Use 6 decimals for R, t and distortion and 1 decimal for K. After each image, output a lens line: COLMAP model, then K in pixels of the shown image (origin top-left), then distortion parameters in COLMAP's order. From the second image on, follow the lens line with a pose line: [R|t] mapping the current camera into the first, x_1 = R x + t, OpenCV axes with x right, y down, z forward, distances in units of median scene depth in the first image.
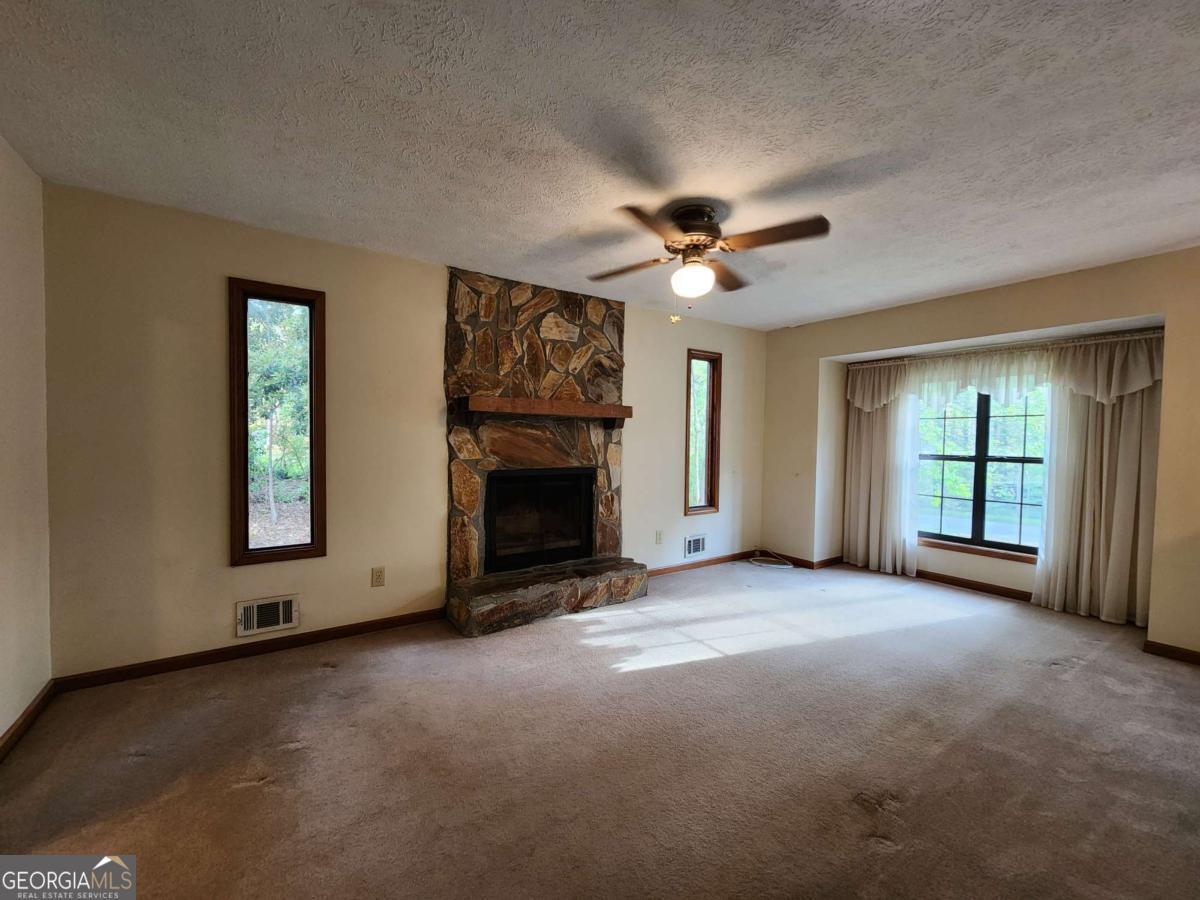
lens RADIAL K [[487.2, 0, 595.0], [0, 487.2, 452.2], [0, 0, 1]] dist [0.000771, -0.003621]
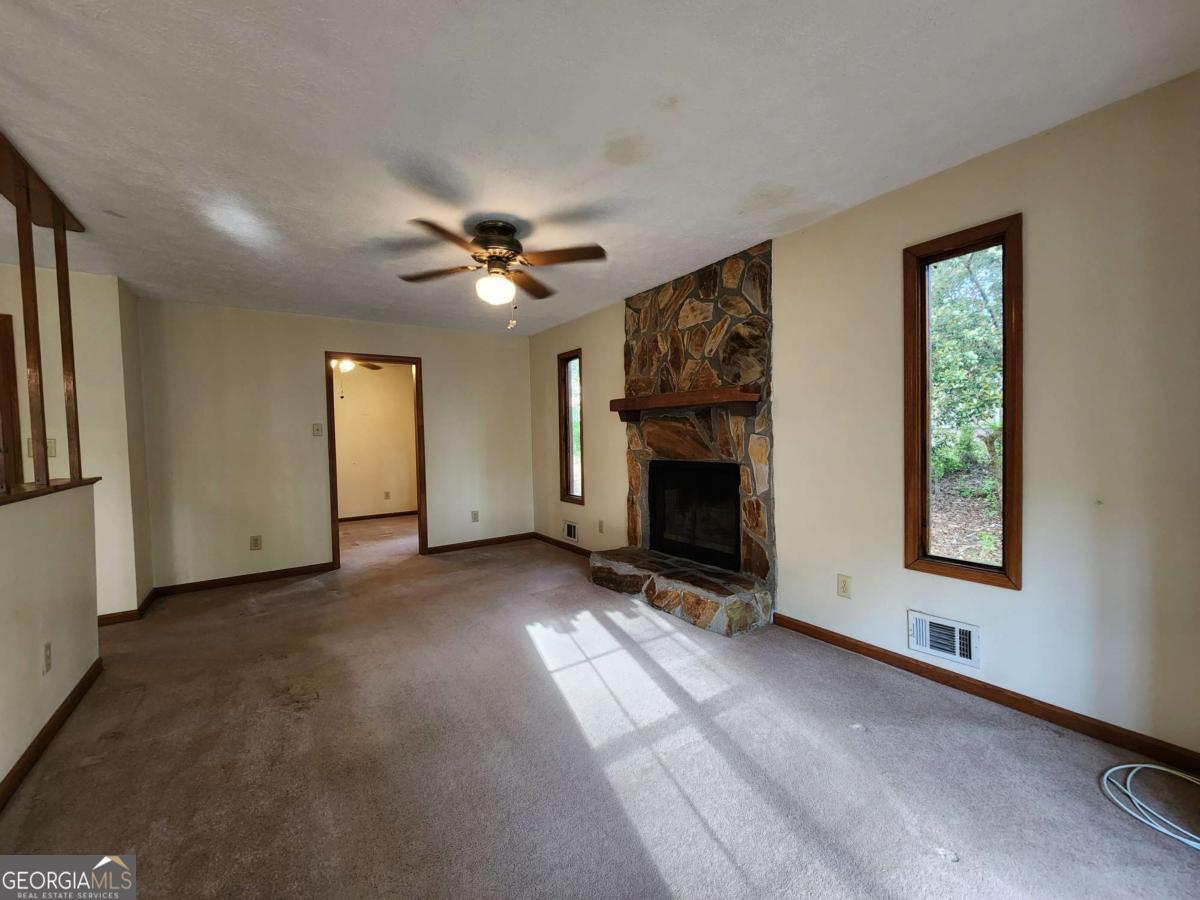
lens RADIAL K [[487.2, 0, 595.4], [0, 487.2, 451.2], [0, 0, 1]] dist [0.000771, -0.003621]
pose [[-0.001406, 0.021215, -0.999774, 0.861190], [-0.005470, 0.999760, 0.021223, -0.006400], [0.999984, 0.005499, -0.001290, 0.803338]]
